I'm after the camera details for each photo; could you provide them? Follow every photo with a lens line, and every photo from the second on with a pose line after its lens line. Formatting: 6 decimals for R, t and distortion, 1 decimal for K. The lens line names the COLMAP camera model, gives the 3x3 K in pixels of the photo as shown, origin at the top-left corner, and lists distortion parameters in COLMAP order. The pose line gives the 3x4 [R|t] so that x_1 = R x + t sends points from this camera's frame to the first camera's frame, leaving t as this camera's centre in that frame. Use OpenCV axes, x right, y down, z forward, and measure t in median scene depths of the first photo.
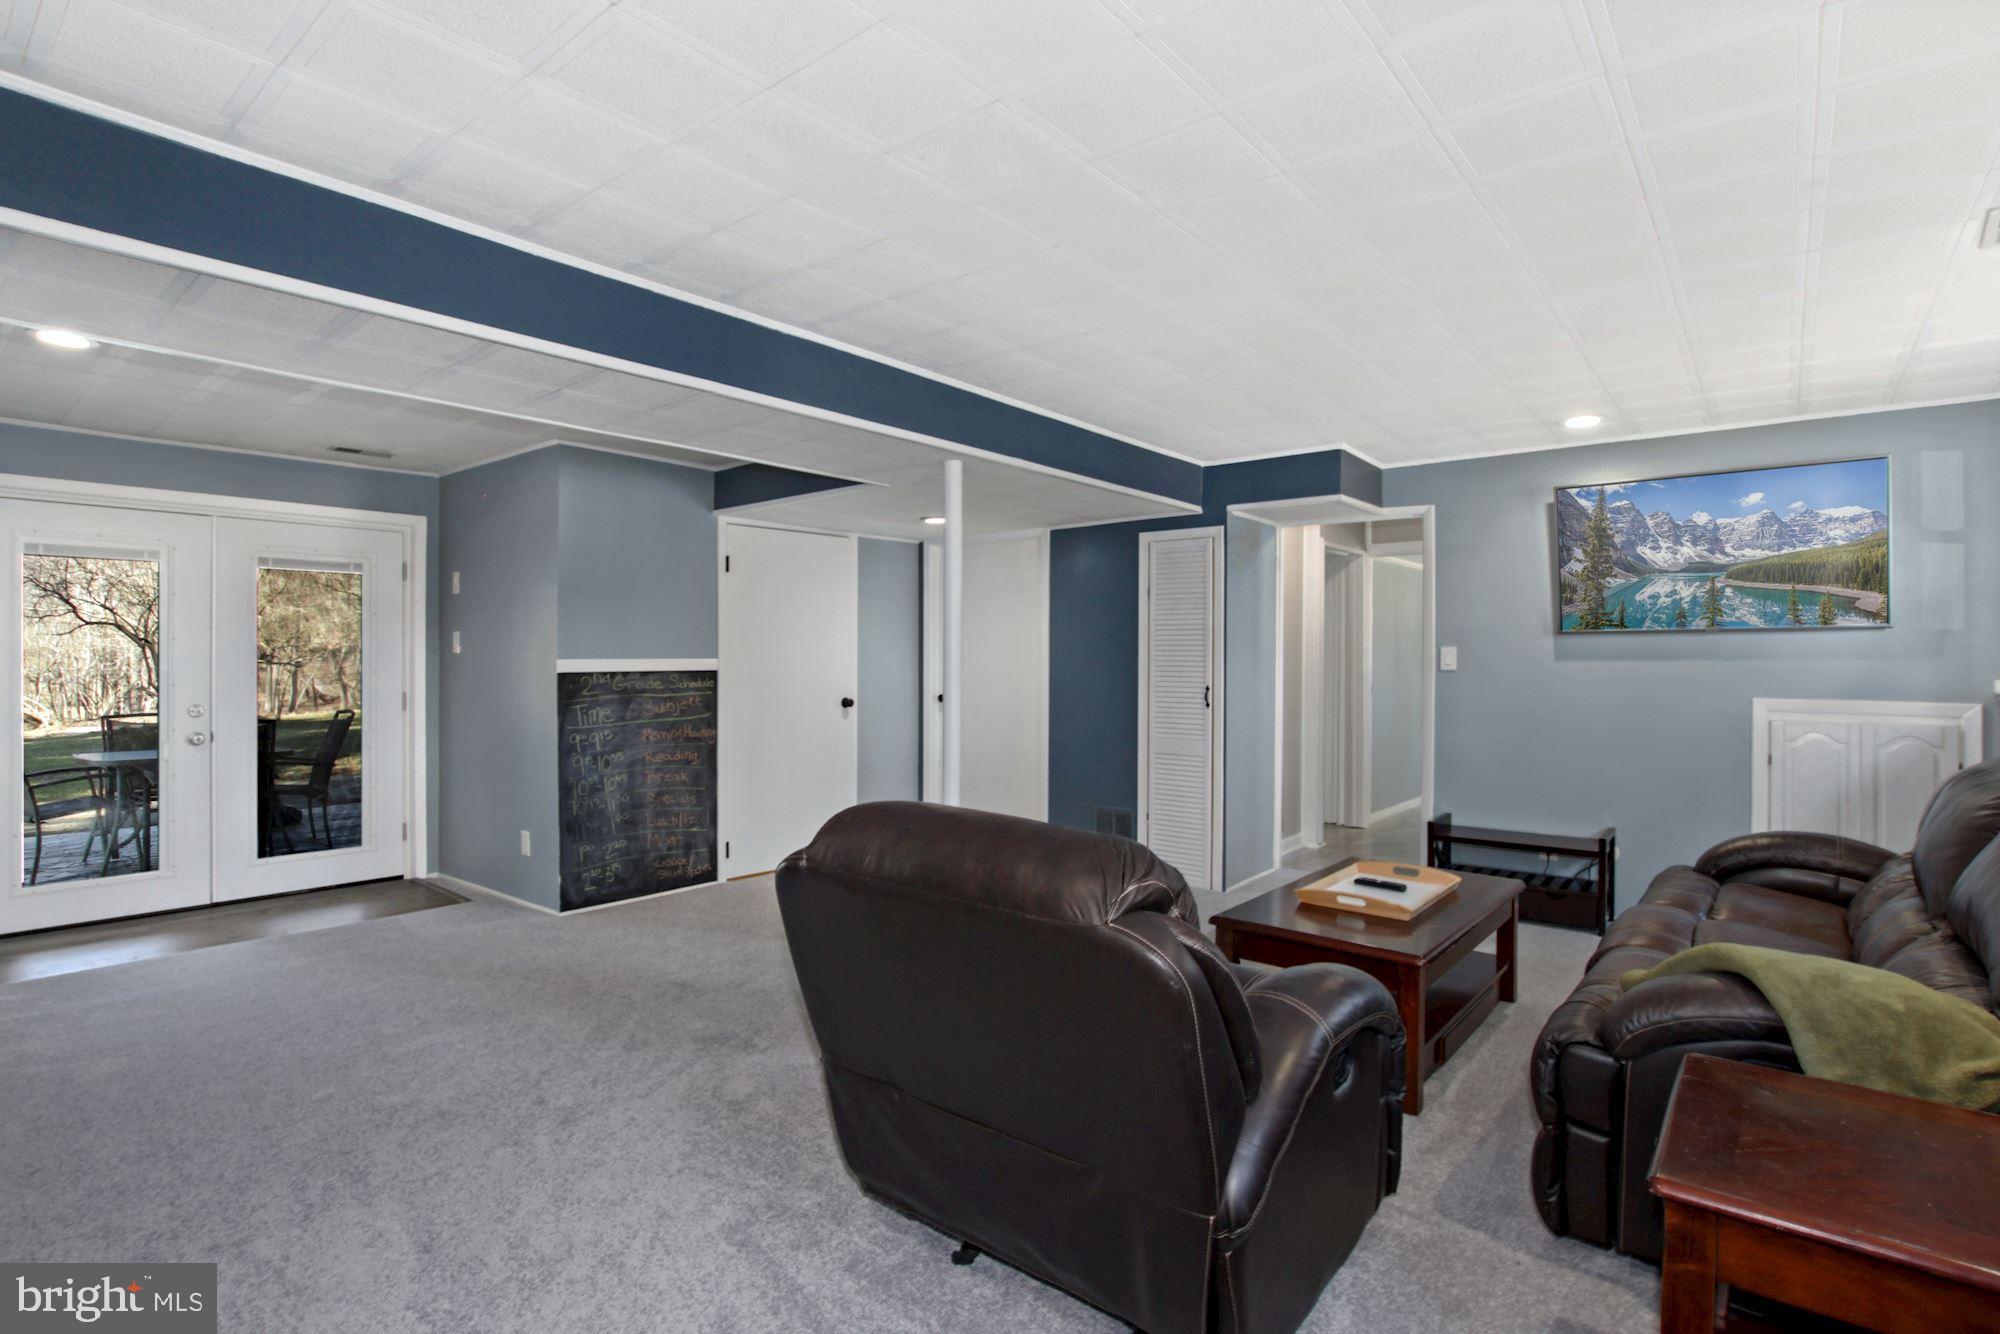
lens RADIAL K [[954.8, 0, 1002.7], [0, 954.8, 670.7], [0, 0, 1]] dist [-0.007941, -0.002901]
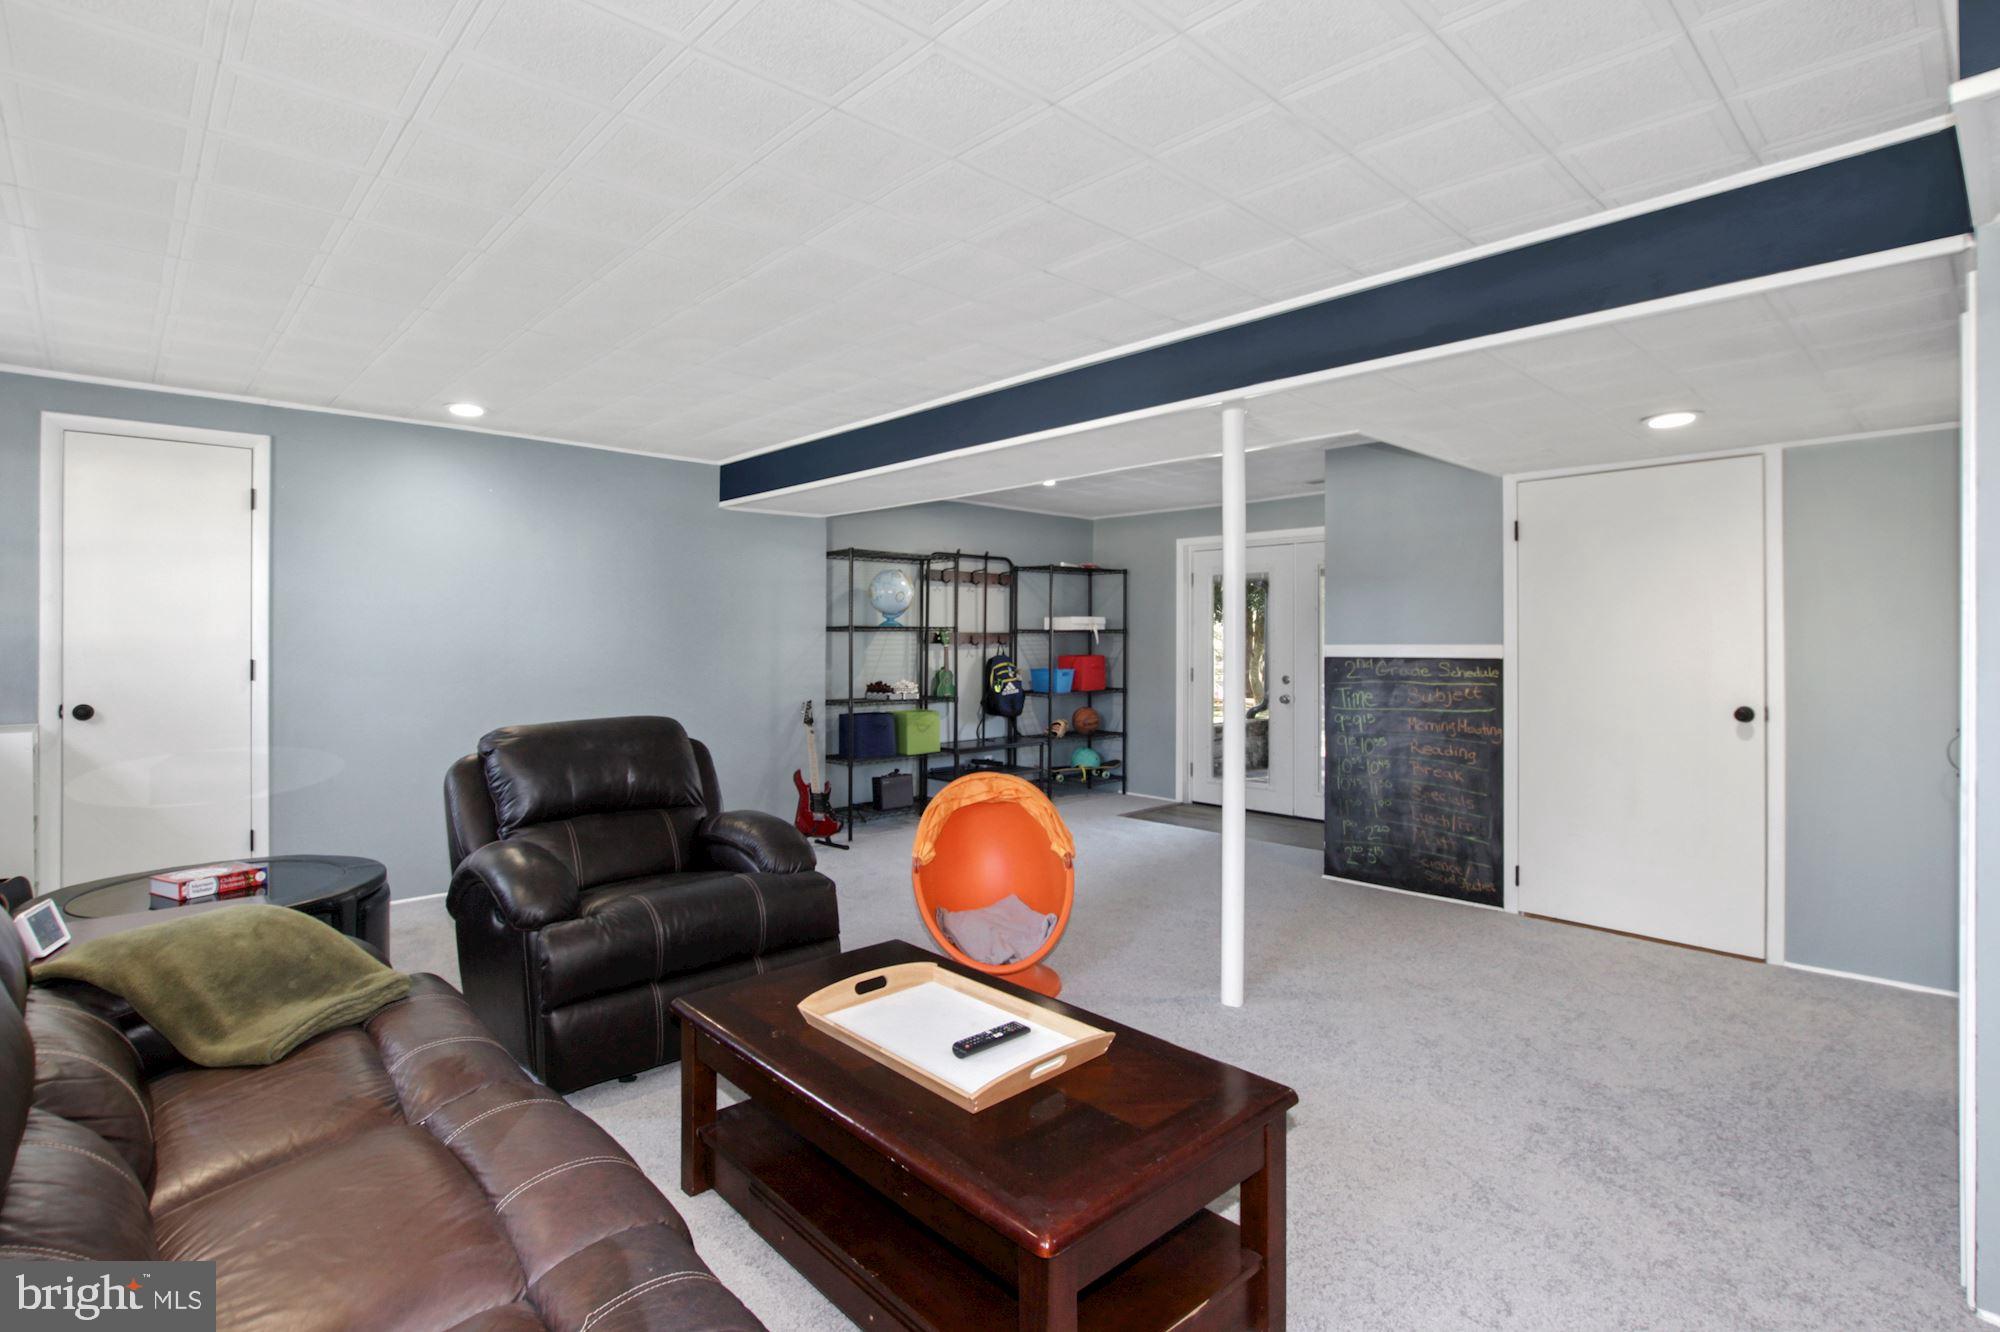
lens RADIAL K [[954.8, 0, 998.3], [0, 954.8, 646.4], [0, 0, 1]] dist [-0.007941, -0.002901]
pose [[-0.094541, 0.003430, -0.995515, 0.620562], [-0.015999, 0.999860, 0.004964, -0.008723], [0.995392, 0.016397, -0.094473, 0.674310]]
